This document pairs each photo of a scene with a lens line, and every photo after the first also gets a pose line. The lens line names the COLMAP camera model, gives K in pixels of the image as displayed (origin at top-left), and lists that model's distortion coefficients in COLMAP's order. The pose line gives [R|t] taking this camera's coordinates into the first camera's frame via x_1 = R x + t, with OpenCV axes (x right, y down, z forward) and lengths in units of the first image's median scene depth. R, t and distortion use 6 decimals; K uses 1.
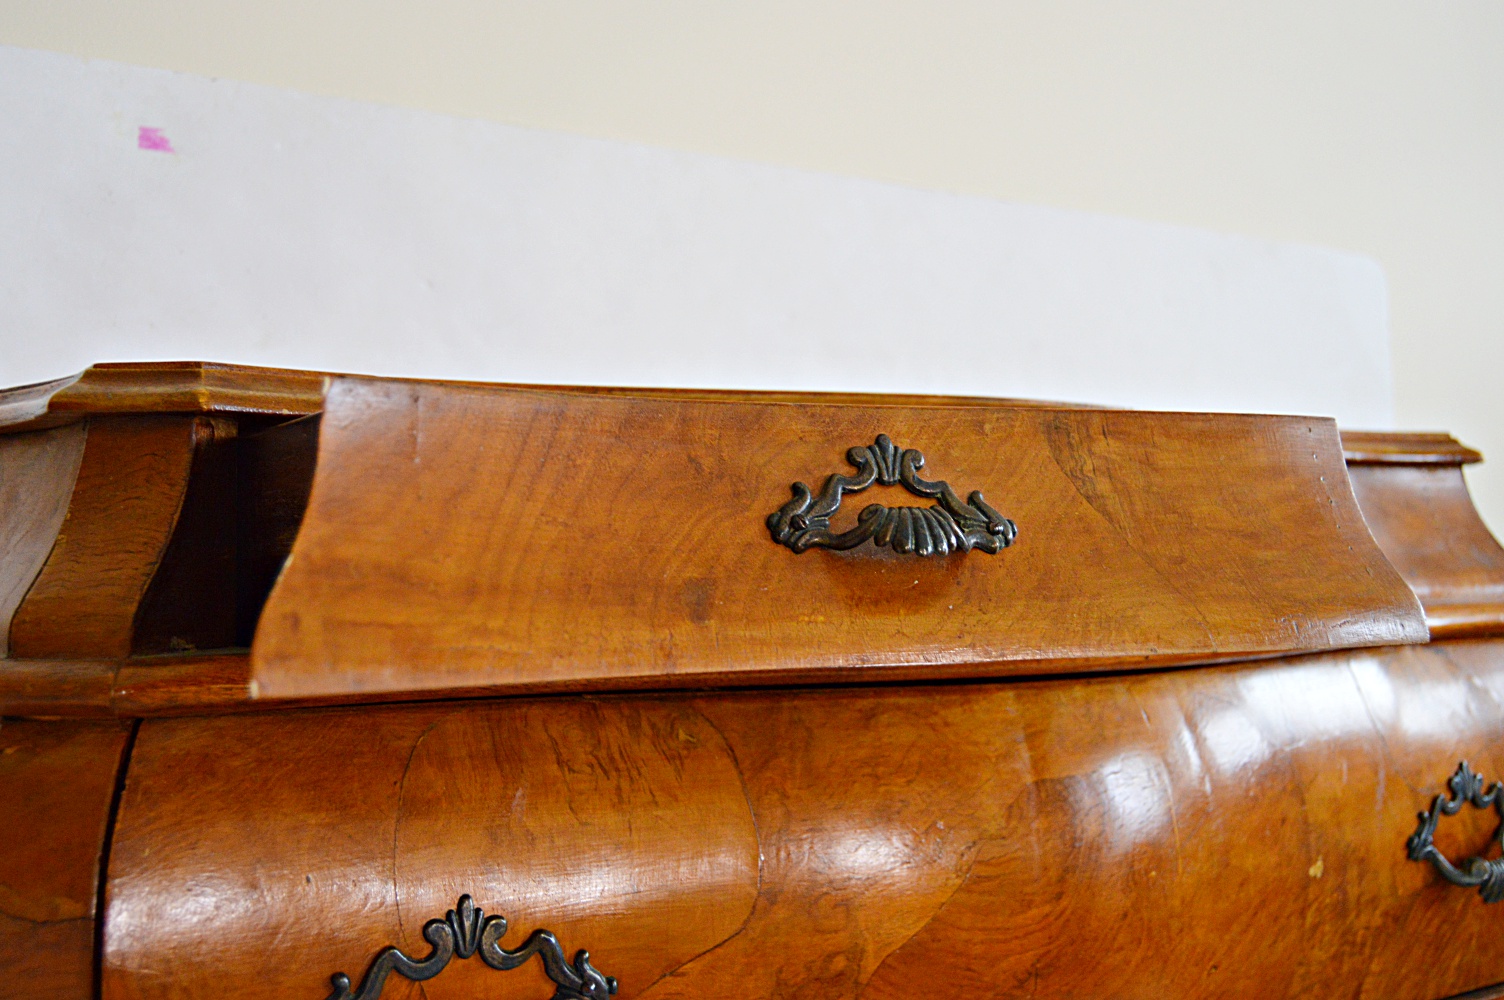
lens RADIAL K [[1487.8, 0, 752.9], [0, 1487.8, 510.0], [0, 0, 1]] dist [-0.010820, 0.000000]
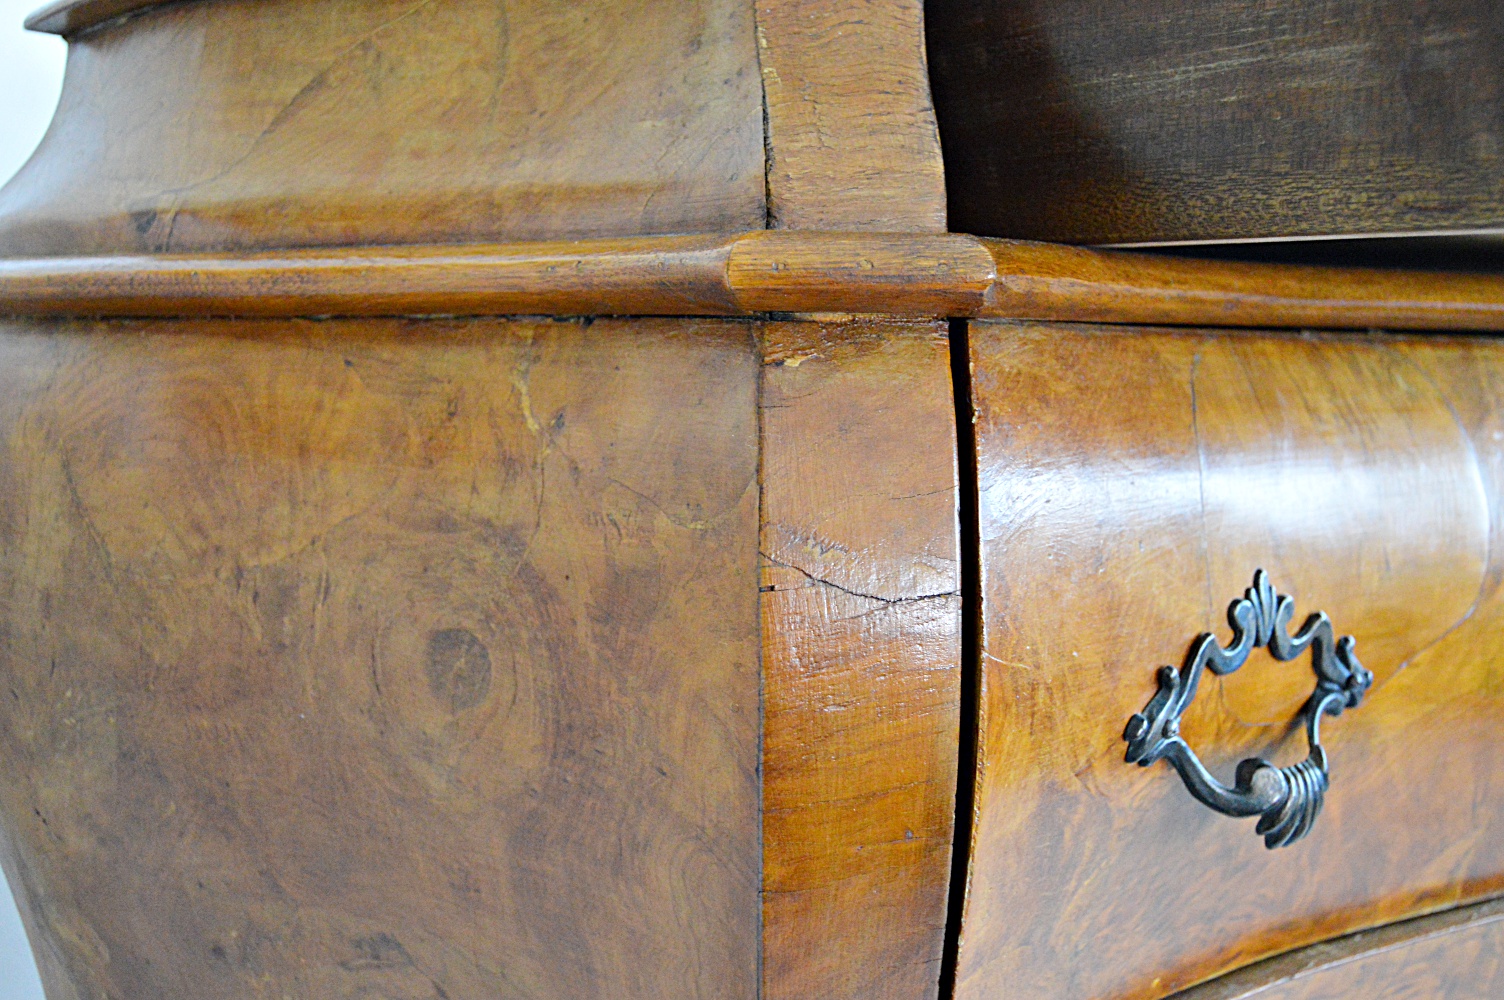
lens RADIAL K [[1389.0, 0, 765.6], [0, 1389.0, 498.8], [0, 0, 1]] dist [-0.013205, 0.000000]
pose [[0.987076, 0.001766, 0.160242, -0.584128], [-0.027523, 0.986950, 0.158658, 0.116226], [-0.157871, -0.161018, 0.974243, 0.342486]]
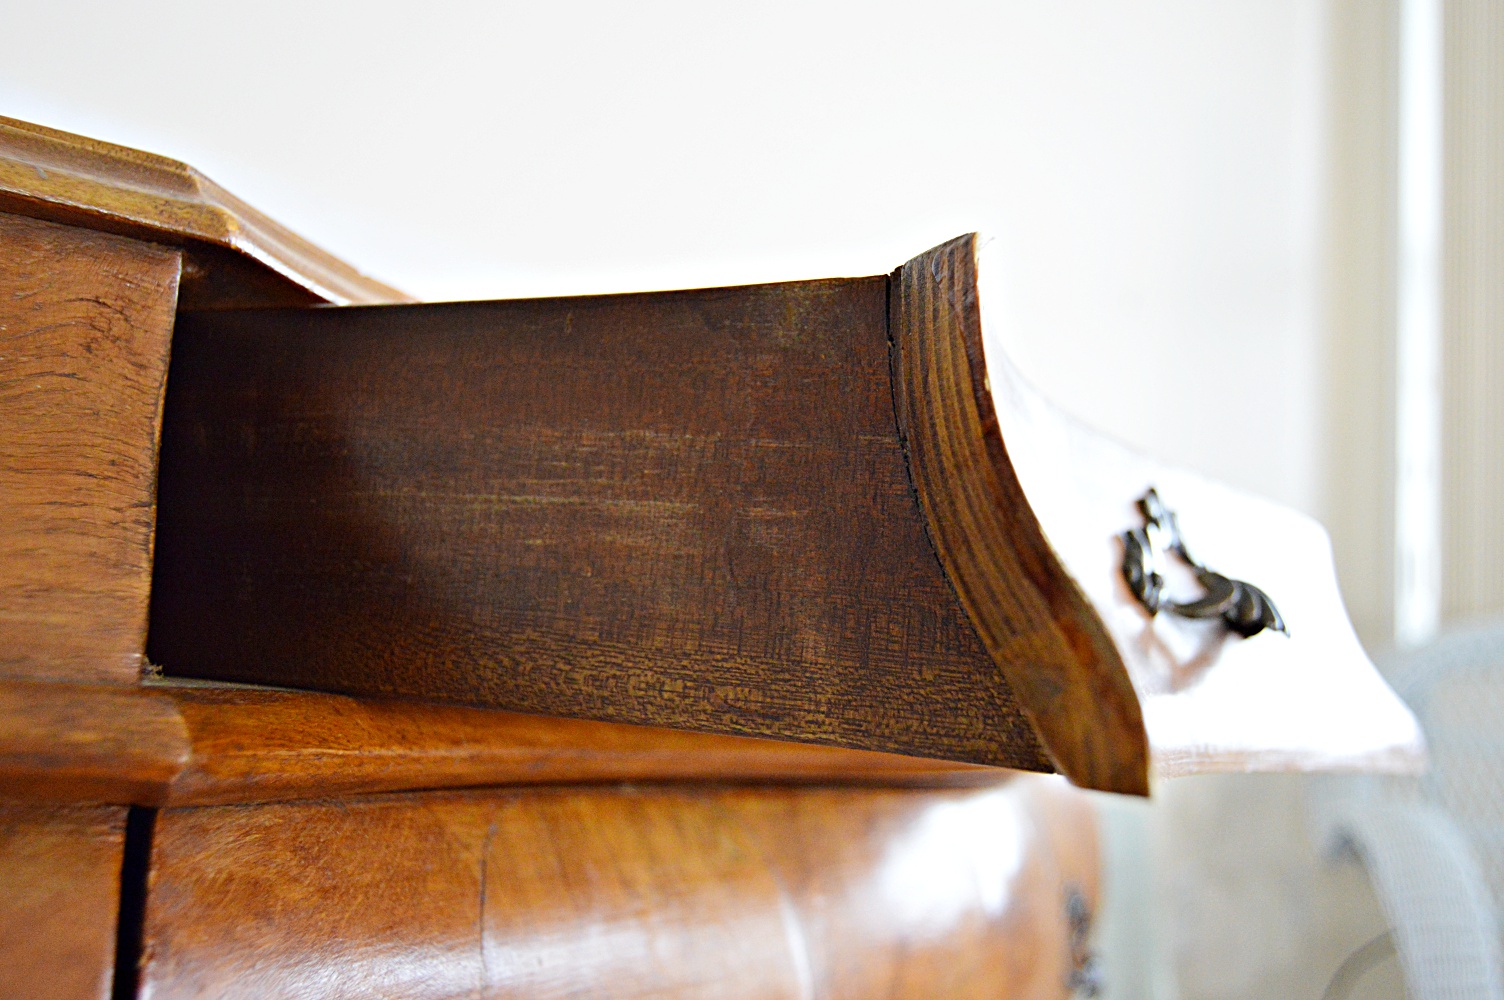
lens RADIAL K [[1389.0, 0, 758.0], [0, 1389.0, 499.4], [0, 0, 1]] dist [-0.013205, 0.000000]
pose [[0.823102, 0.156074, 0.546025, -0.492405], [-0.117029, 0.987472, -0.105841, 0.060940], [-0.555704, 0.023217, 0.831056, 0.475183]]
